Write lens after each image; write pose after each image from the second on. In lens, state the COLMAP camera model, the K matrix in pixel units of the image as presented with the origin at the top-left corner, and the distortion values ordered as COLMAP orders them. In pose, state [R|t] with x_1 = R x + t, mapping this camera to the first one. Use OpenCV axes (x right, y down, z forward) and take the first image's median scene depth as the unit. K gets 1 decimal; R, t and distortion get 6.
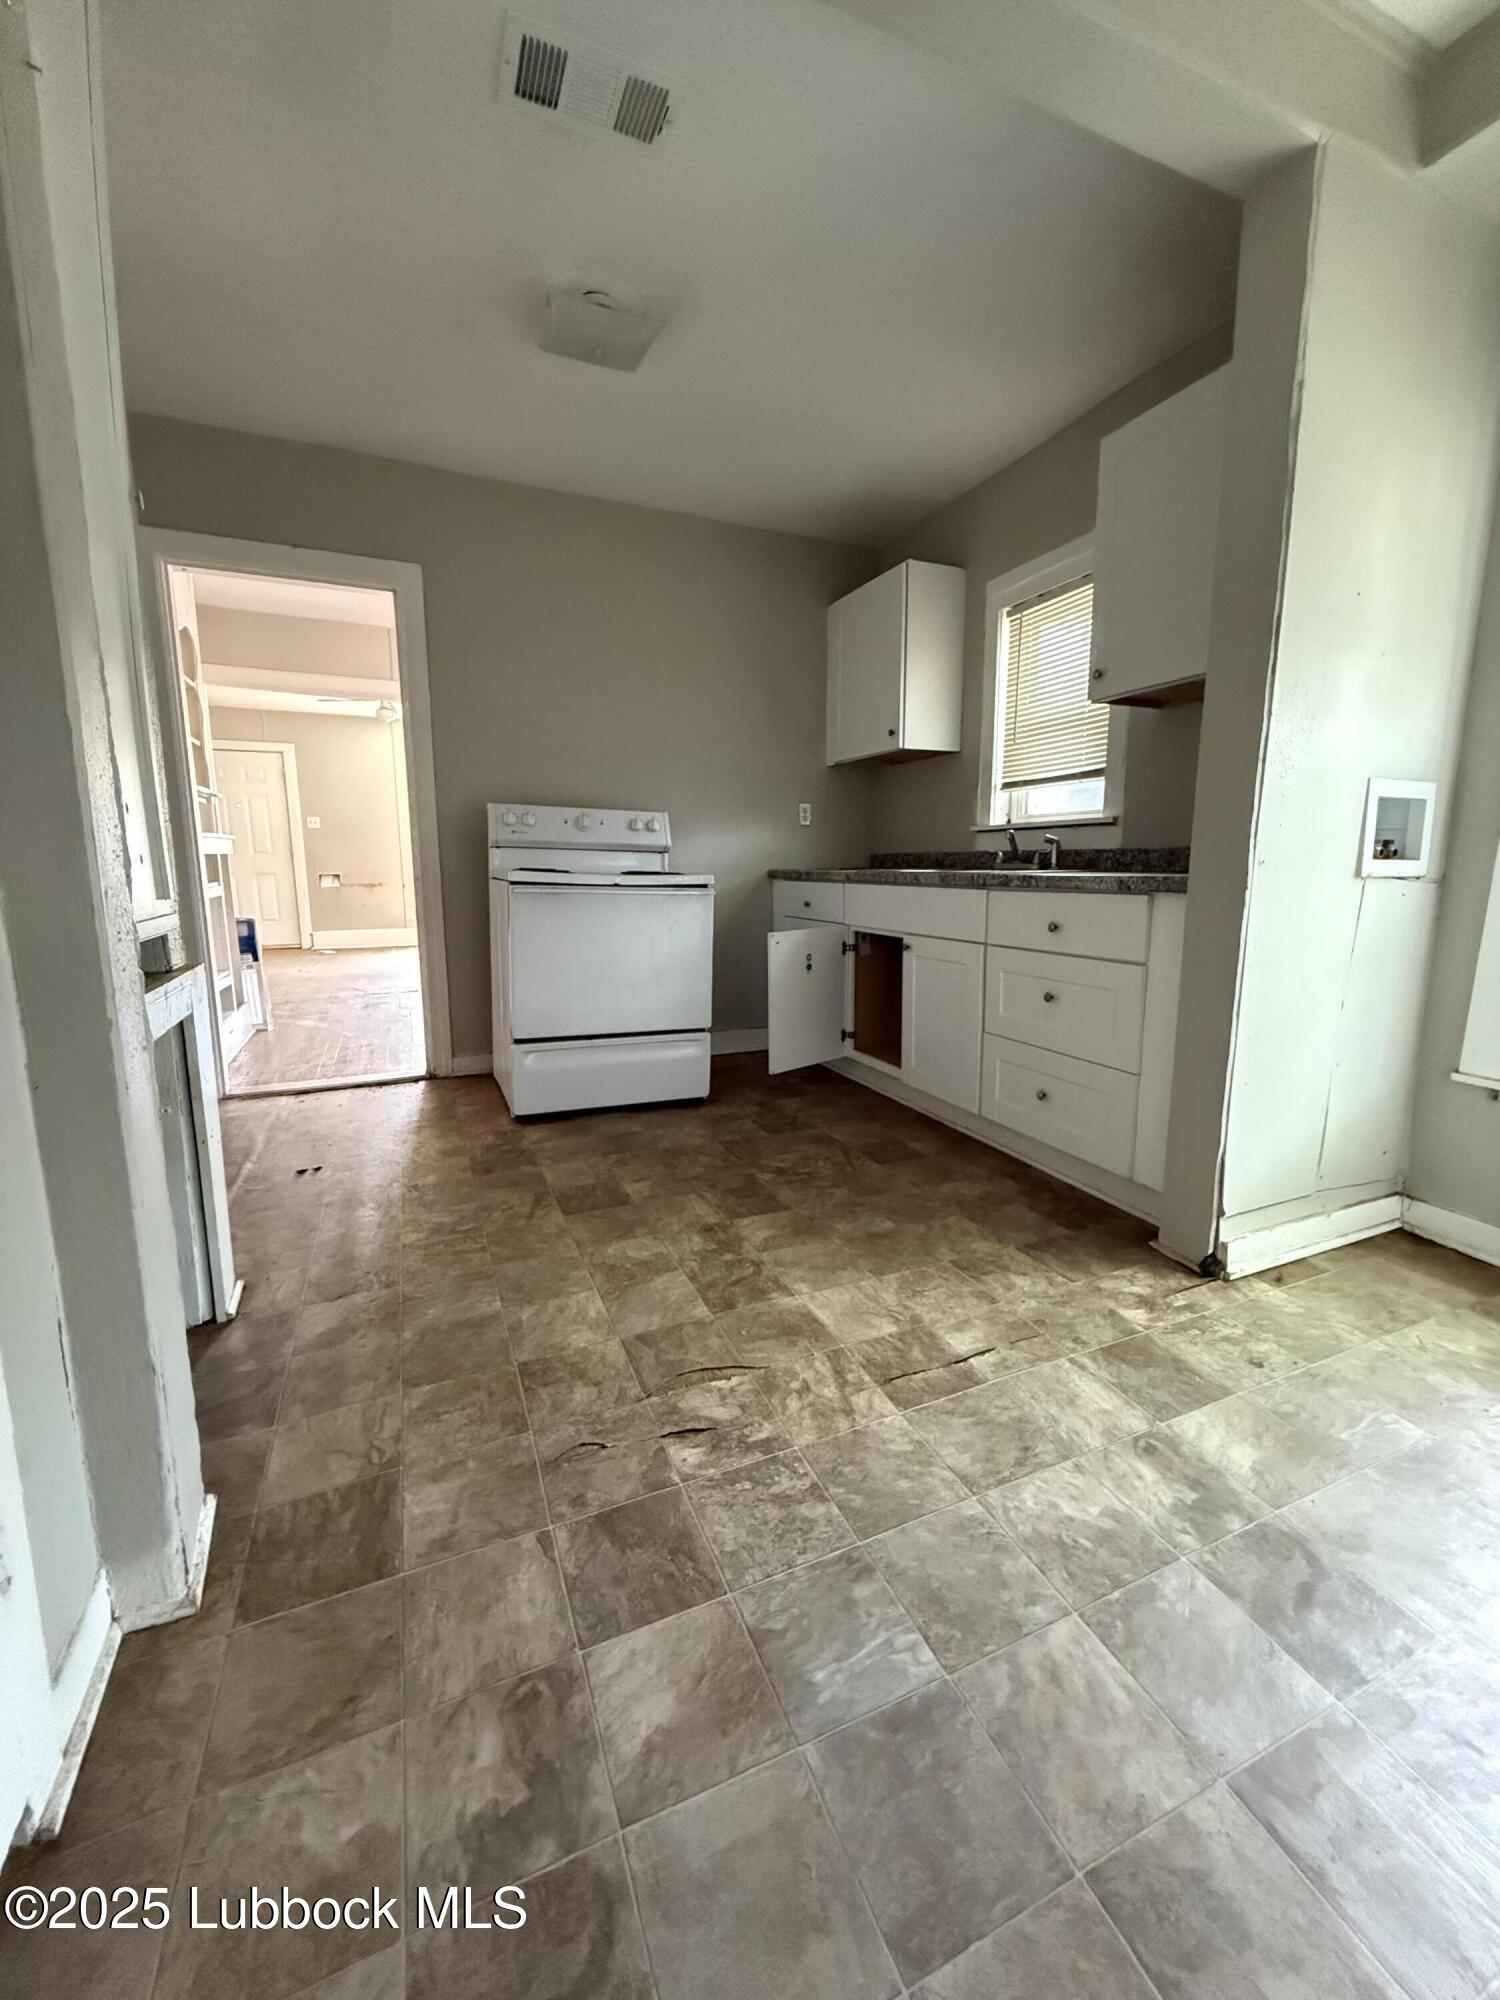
lens RADIAL K [[795.5, 0, 750.0], [0, 795.5, 1000.0], [0, 0, 1]] dist [-0.001758, -0.000217]
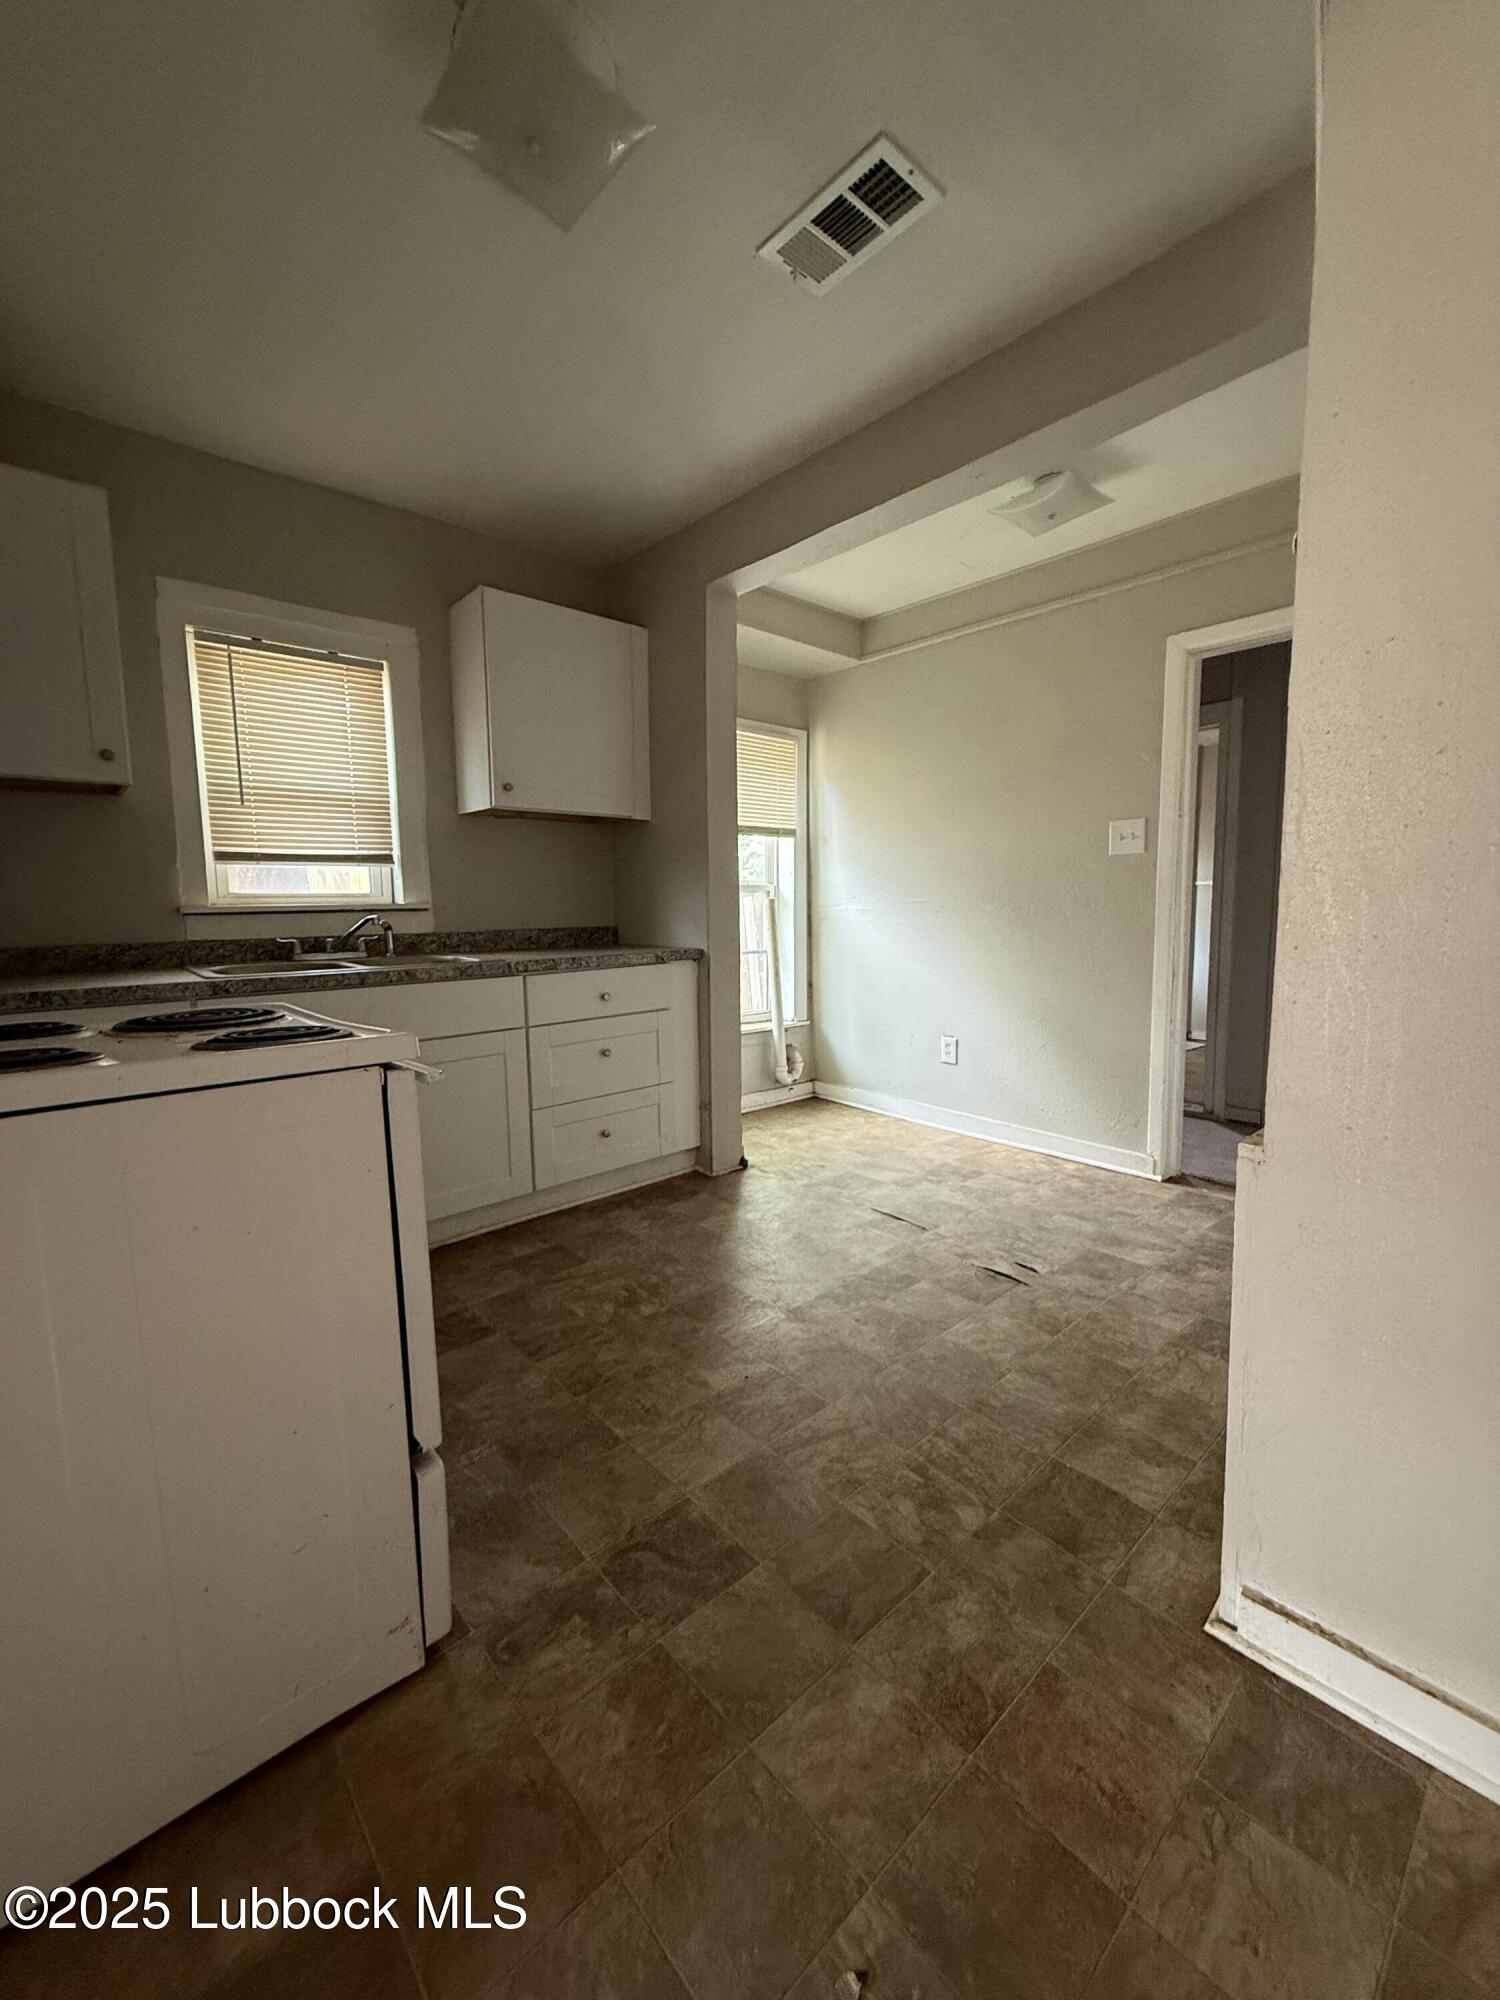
lens RADIAL K [[795.5, 0, 750.0], [0, 795.5, 1000.0], [0, 0, 1]] dist [-0.001758, -0.000217]
pose [[-0.318059, -0.108186, 0.941878, -1.213112], [0.176461, 0.969353, 0.170931, -0.362406], [-0.931504, 0.220571, -0.289221, 1.602083]]
